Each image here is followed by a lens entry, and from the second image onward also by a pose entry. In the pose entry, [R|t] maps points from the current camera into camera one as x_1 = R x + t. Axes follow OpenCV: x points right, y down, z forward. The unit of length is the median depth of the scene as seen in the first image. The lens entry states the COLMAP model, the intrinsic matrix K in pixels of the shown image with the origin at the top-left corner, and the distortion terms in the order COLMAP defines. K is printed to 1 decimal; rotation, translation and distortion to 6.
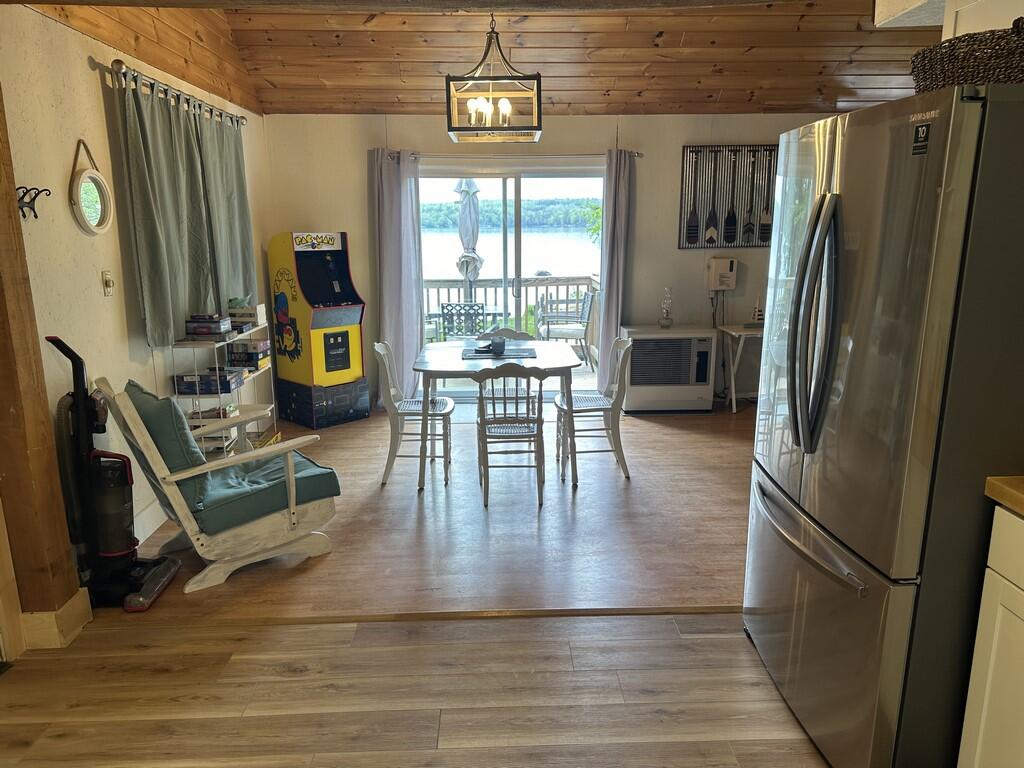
lens RADIAL K [[720.8, 0, 511.7], [0, 720.8, 388.3], [0, 0, 1]] dist [0.066175, -0.078514]
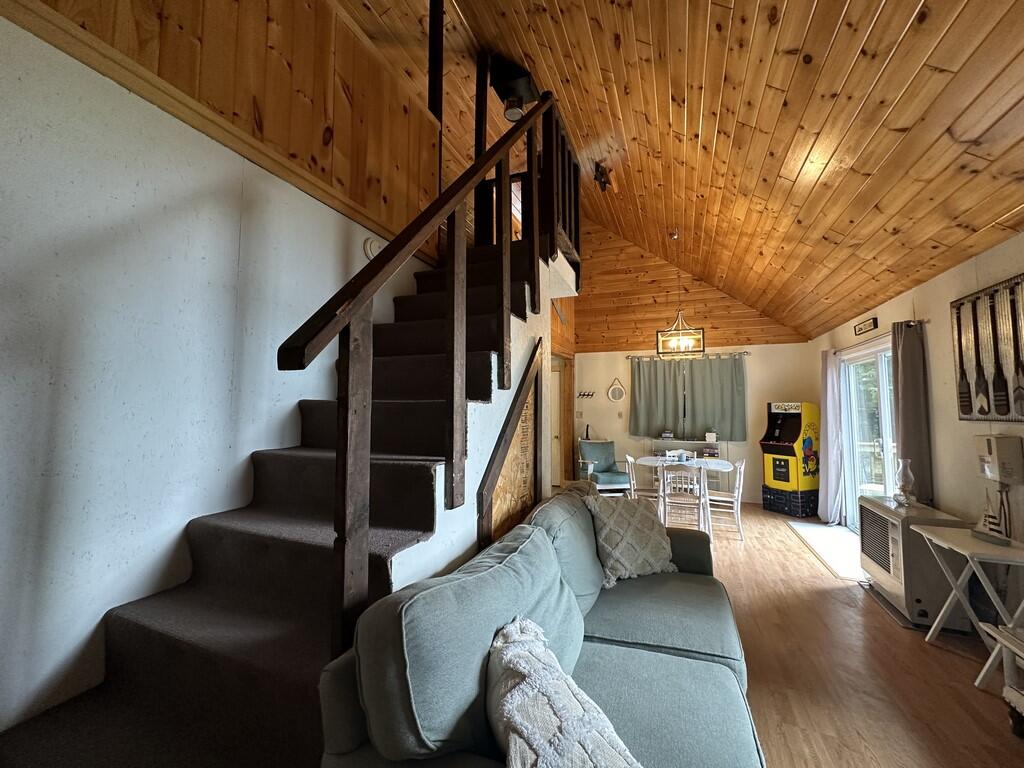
lens RADIAL K [[408.4, 0, 507.7], [0, 408.4, 378.6], [0, 0, 1]] dist [0.003855, -0.000476]
pose [[-0.420212, -0.057879, -0.905578, 1.065540], [-0.202041, 0.978880, 0.031188, -0.187074], [0.884648, 0.196069, -0.423031, 0.916715]]
